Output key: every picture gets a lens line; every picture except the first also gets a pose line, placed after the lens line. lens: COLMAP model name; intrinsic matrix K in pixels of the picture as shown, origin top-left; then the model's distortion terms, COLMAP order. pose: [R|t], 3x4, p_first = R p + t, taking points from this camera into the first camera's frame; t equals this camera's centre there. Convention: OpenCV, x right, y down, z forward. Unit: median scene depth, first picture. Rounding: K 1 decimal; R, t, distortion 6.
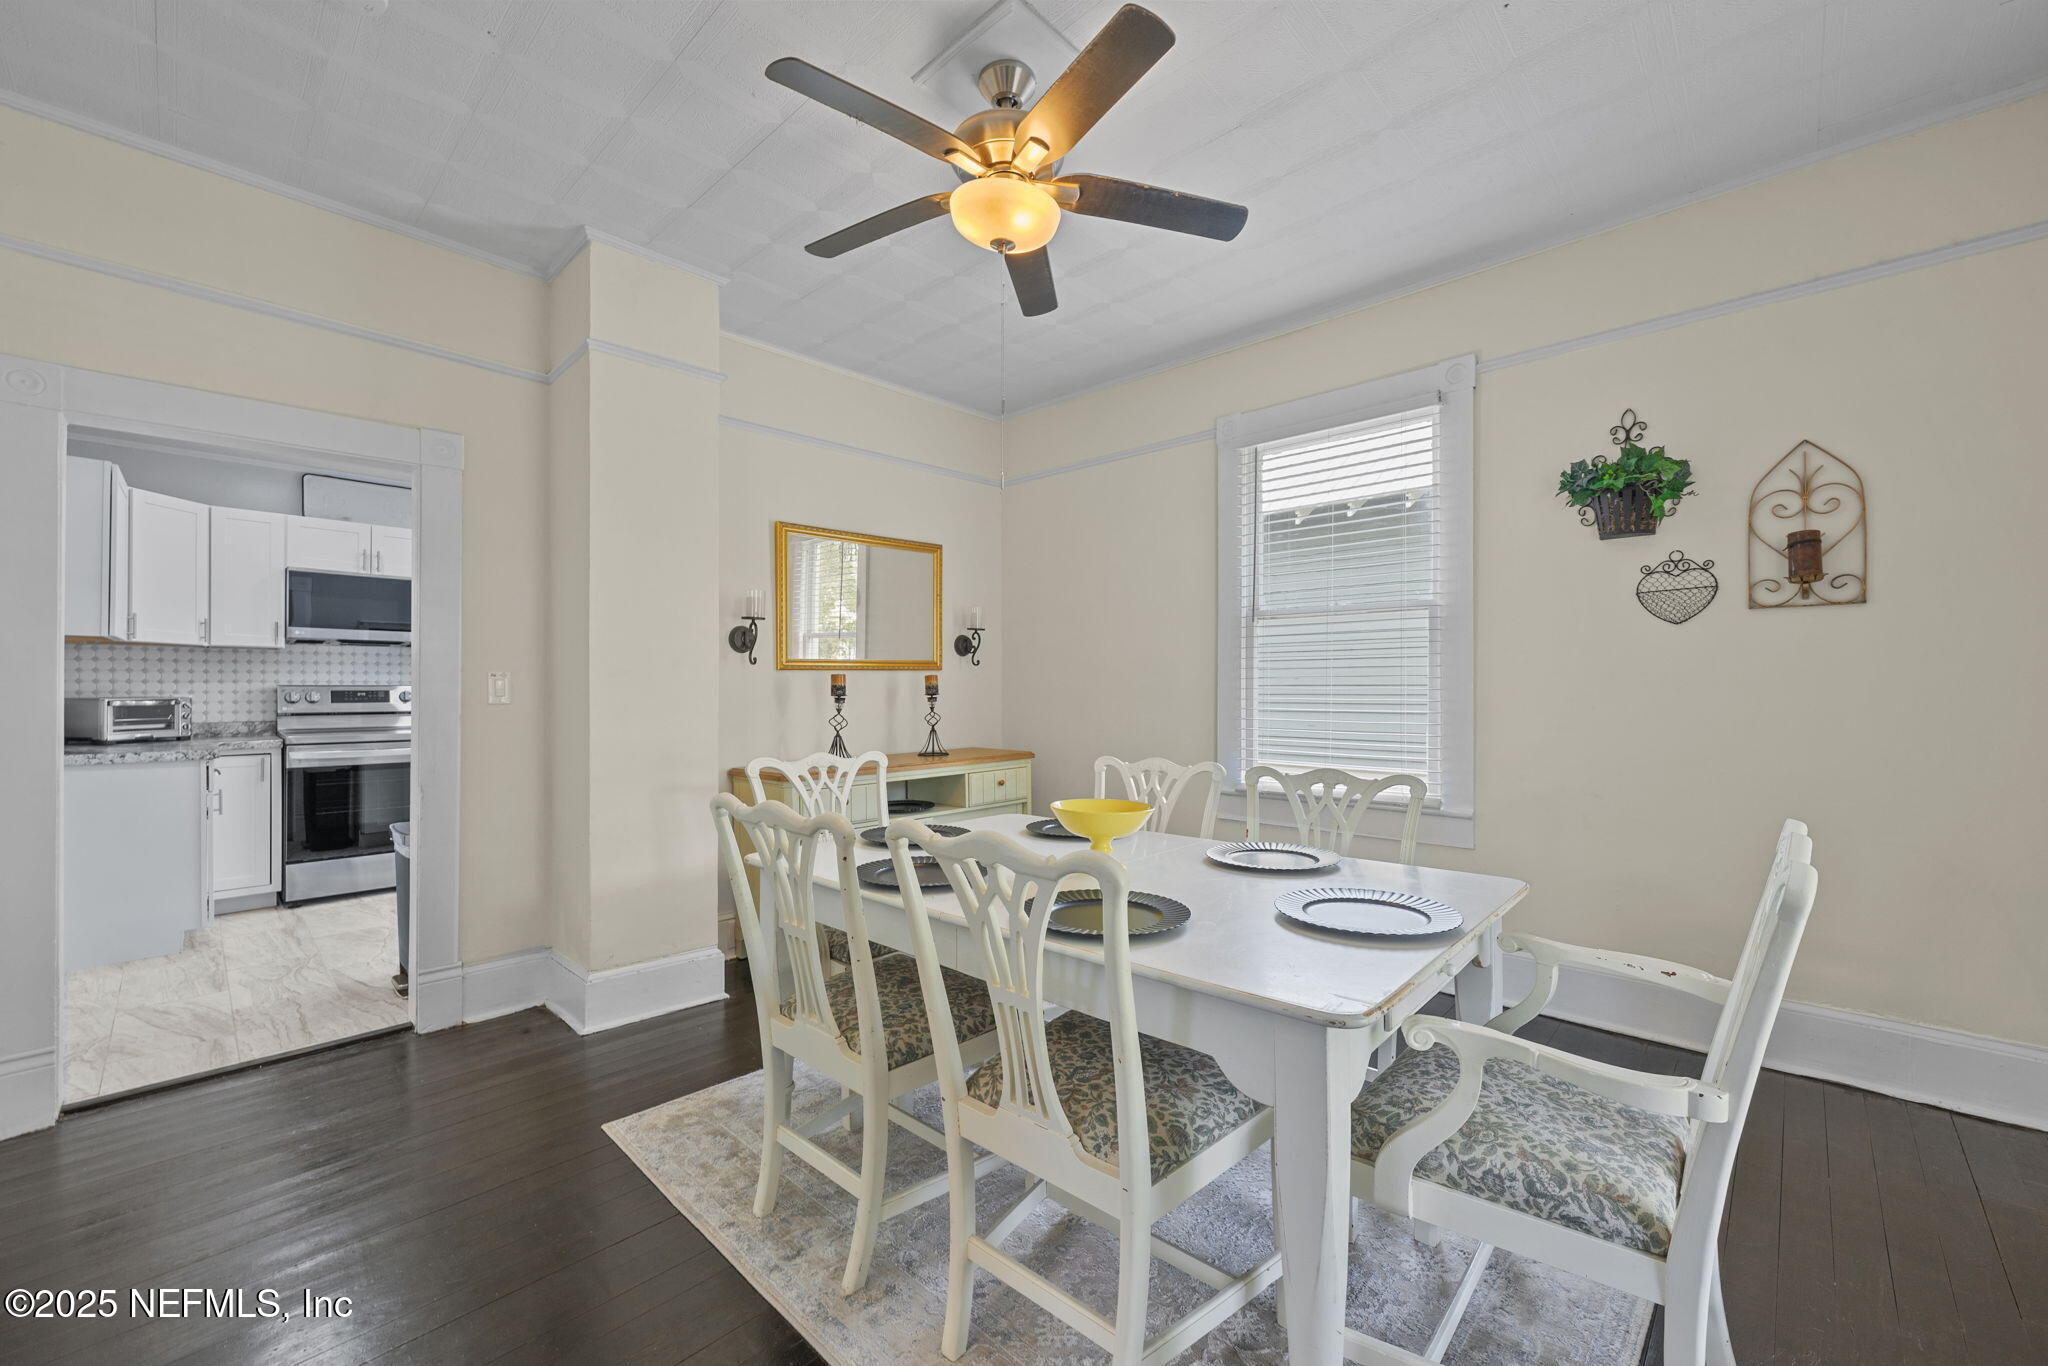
lens RADIAL K [[817.3, 0, 1024.0], [0, 817.3, 683.0], [0, 0, 1]] dist [-0.000723, -0.000031]
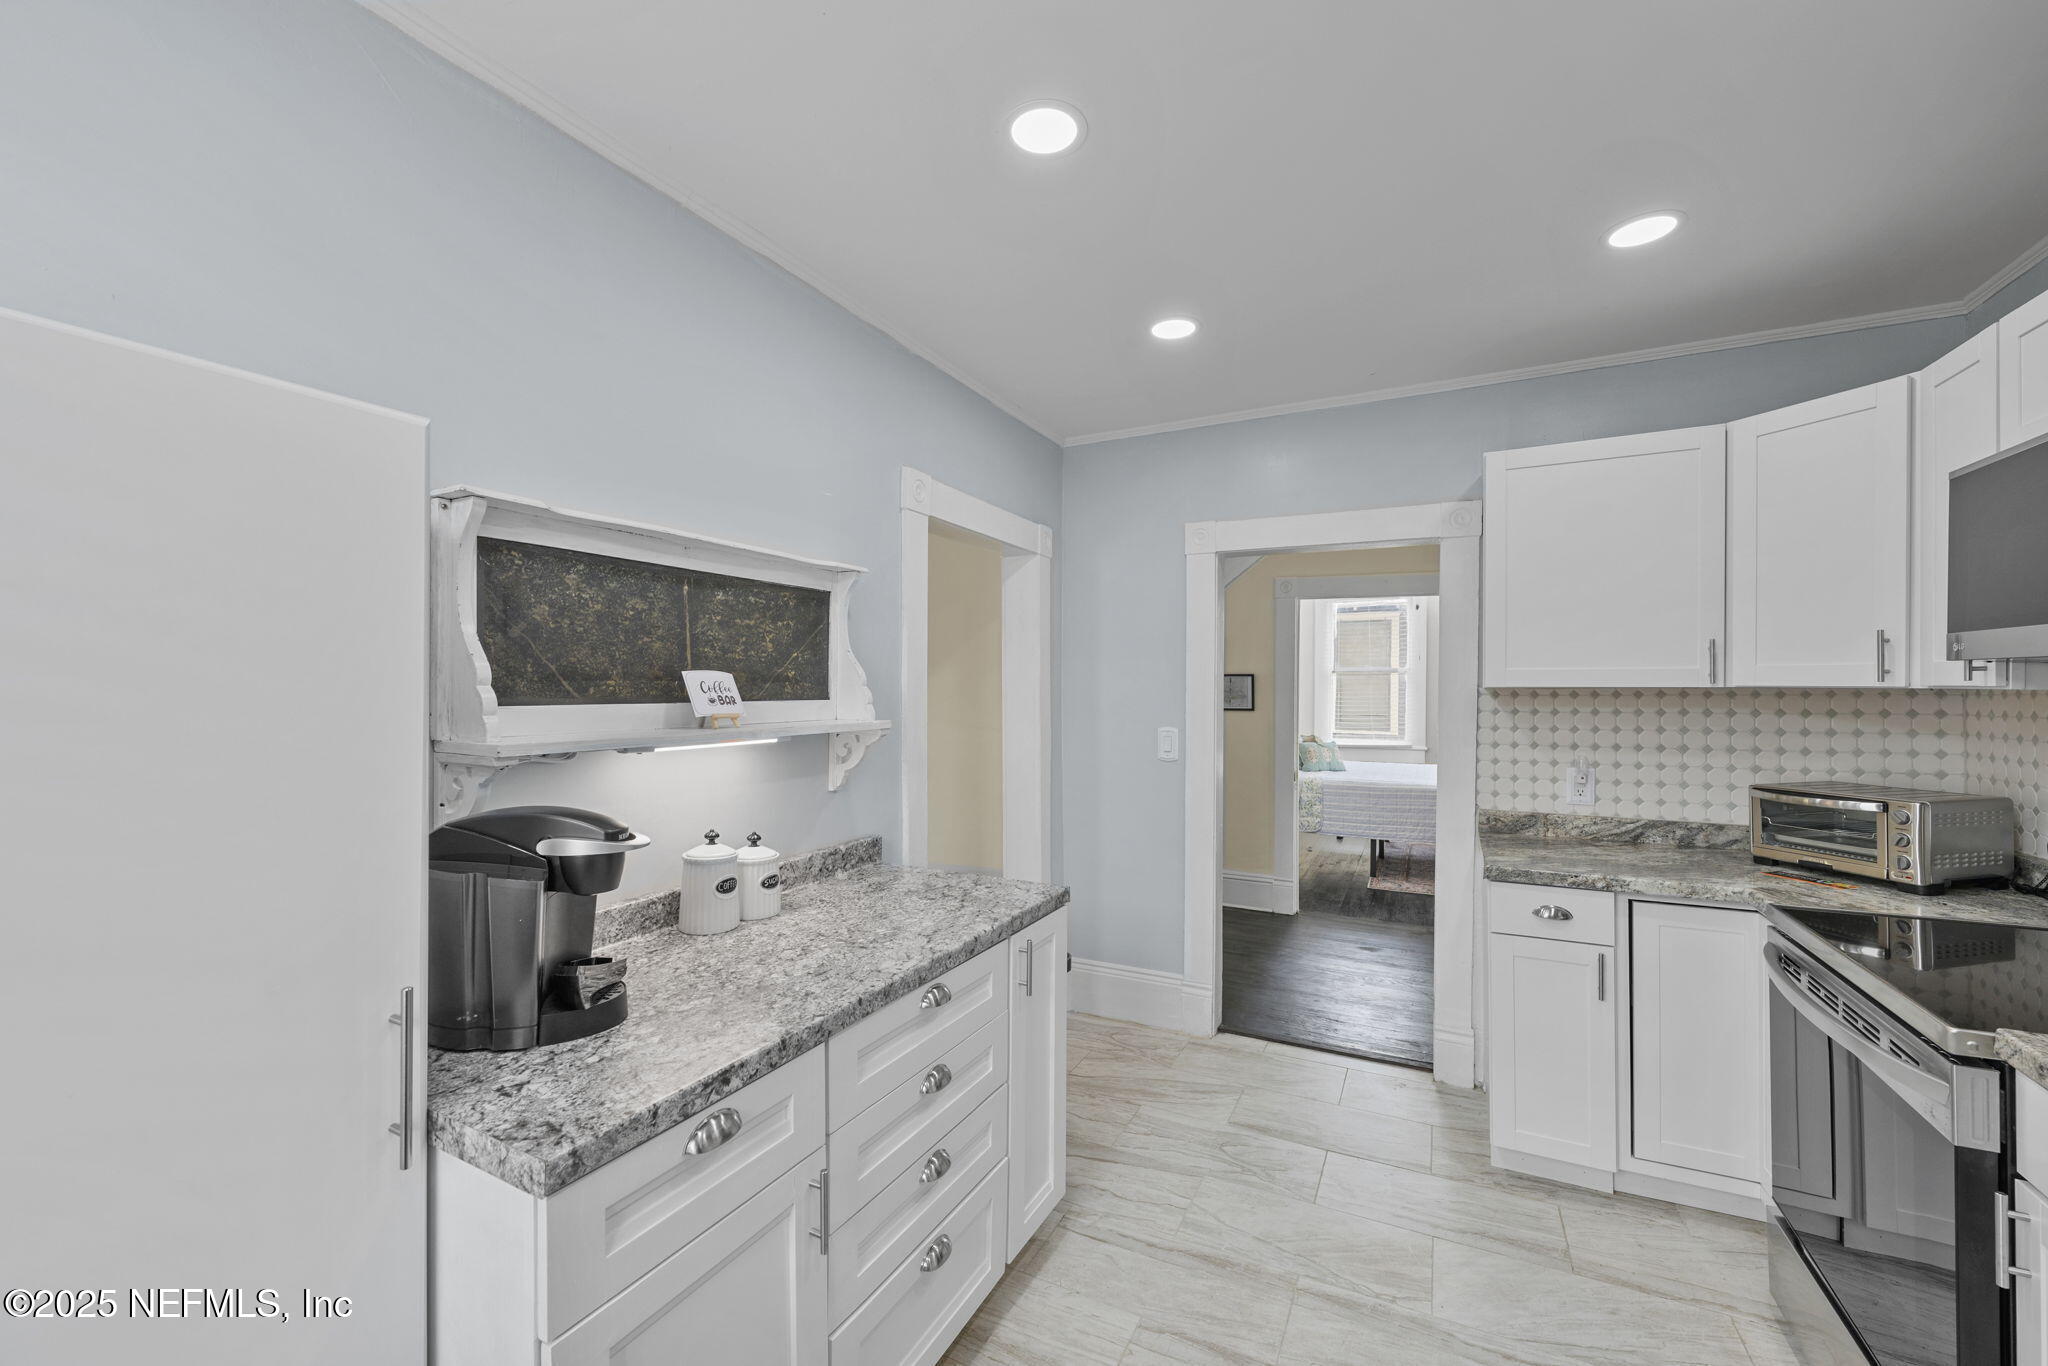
lens RADIAL K [[817.3, 0, 1024.0], [0, 817.3, 683.0], [0, 0, 1]] dist [-0.000723, -0.000031]
pose [[-0.965948, -0.005941, -0.258670, -0.459485], [-0.002305, 0.999894, -0.014355, -0.043099], [0.258728, -0.013270, -0.965859, 1.418584]]
